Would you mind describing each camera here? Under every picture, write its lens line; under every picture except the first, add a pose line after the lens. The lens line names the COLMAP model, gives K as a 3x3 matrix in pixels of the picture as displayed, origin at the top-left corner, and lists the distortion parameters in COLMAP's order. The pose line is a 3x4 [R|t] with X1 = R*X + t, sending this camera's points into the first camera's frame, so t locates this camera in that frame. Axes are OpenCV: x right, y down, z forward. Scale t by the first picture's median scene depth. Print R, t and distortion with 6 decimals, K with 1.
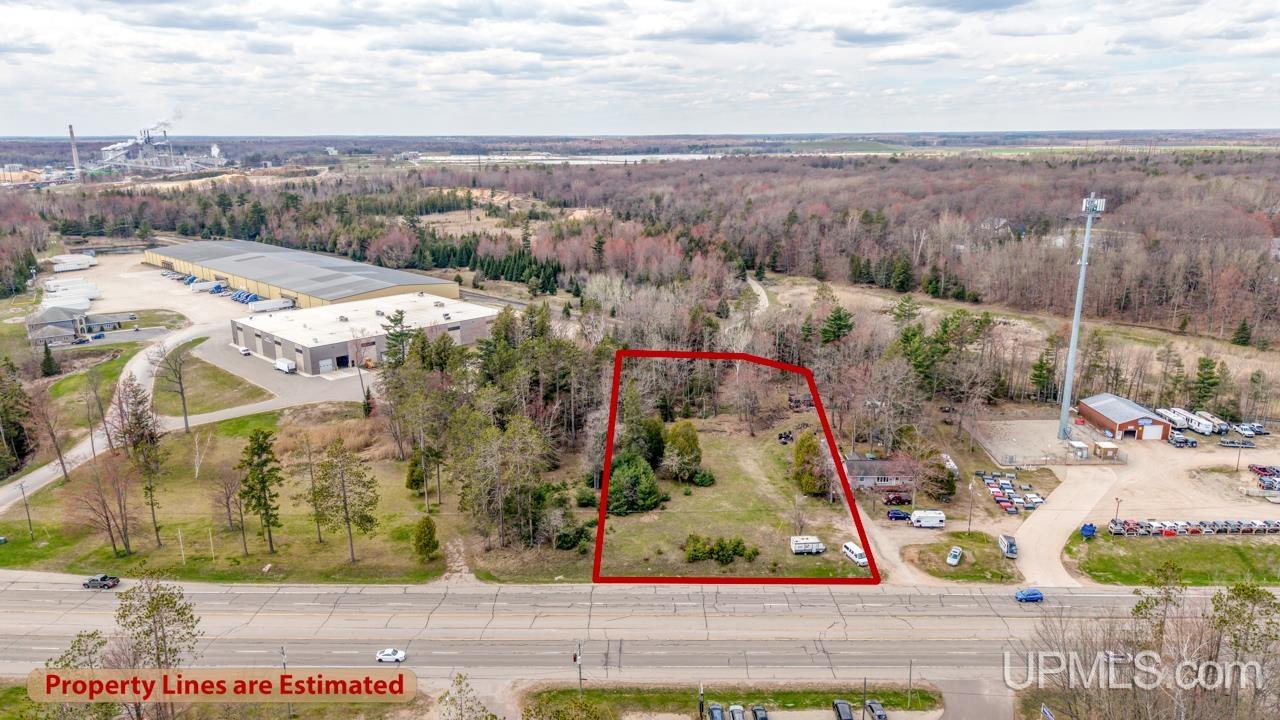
lens RADIAL K [[850.2, 0, 640.0], [0, 850.2, 360.0], [0, 0, 1]] dist [0.052799, -0.045488]
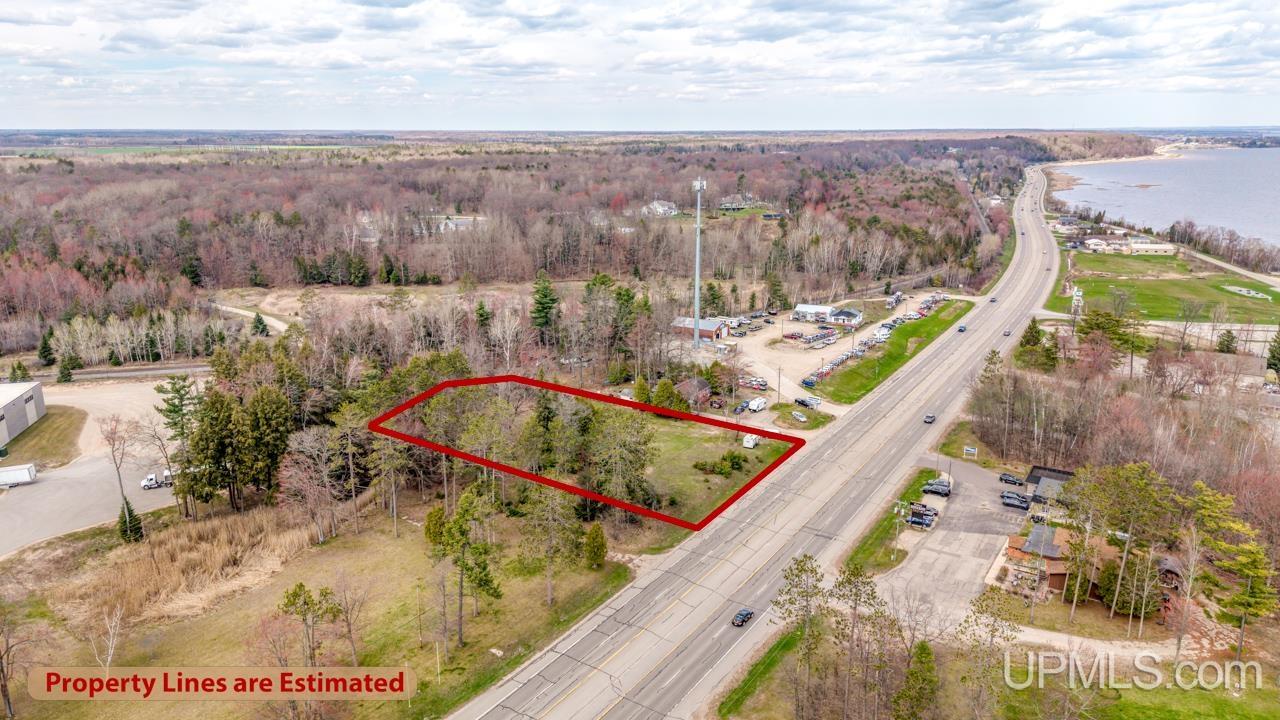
lens RADIAL K [[850.2, 0, 640.0], [0, 850.2, 360.0], [0, 0, 1]] dist [0.052799, -0.045488]
pose [[0.529223, -0.216194, 0.820477, -0.883967], [0.215495, 0.969534, 0.116472, -0.091987], [-0.820661, 0.115169, 0.559689, 0.341445]]
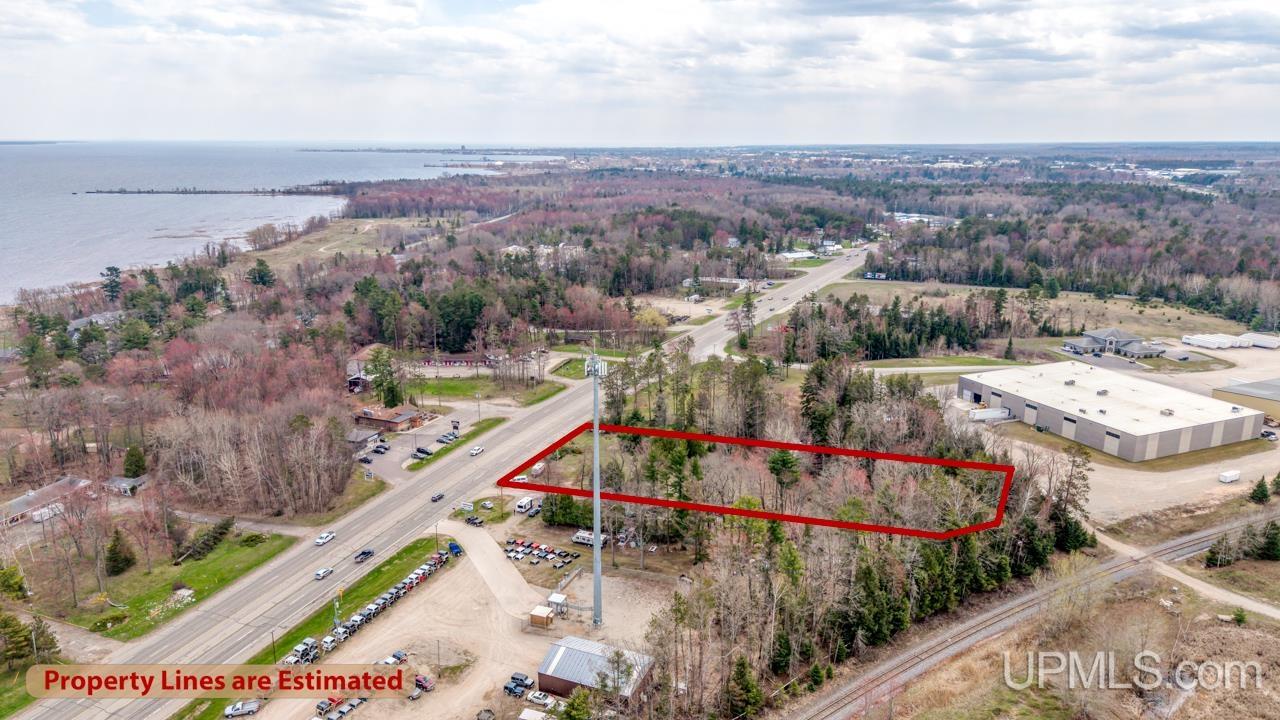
lens RADIAL K [[850.2, 0, 640.0], [0, 850.2, 360.0], [0, 0, 1]] dist [0.052799, -0.045488]
pose [[-0.381361, 0.236140, -0.893757, 1.437384], [-0.236748, 0.909631, 0.341353, -0.554064], [0.893596, 0.341773, -0.290992, 1.450845]]
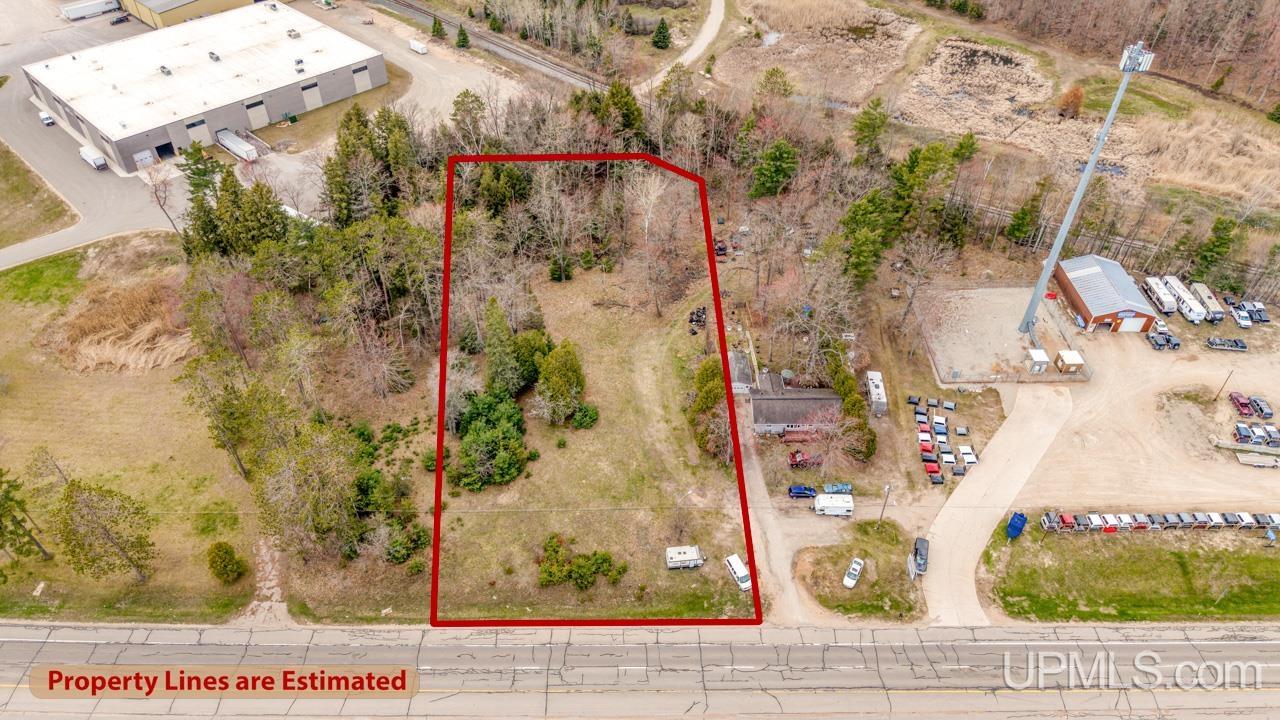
lens RADIAL K [[850.2, 0, 640.0], [0, 850.2, 360.0], [0, 0, 1]] dist [0.052799, -0.045488]
pose [[0.999700, 0.002088, 0.024418, 0.117838], [-0.012992, 0.889999, 0.455777, -0.312684], [-0.020780, -0.455957, 0.889759, 0.303654]]
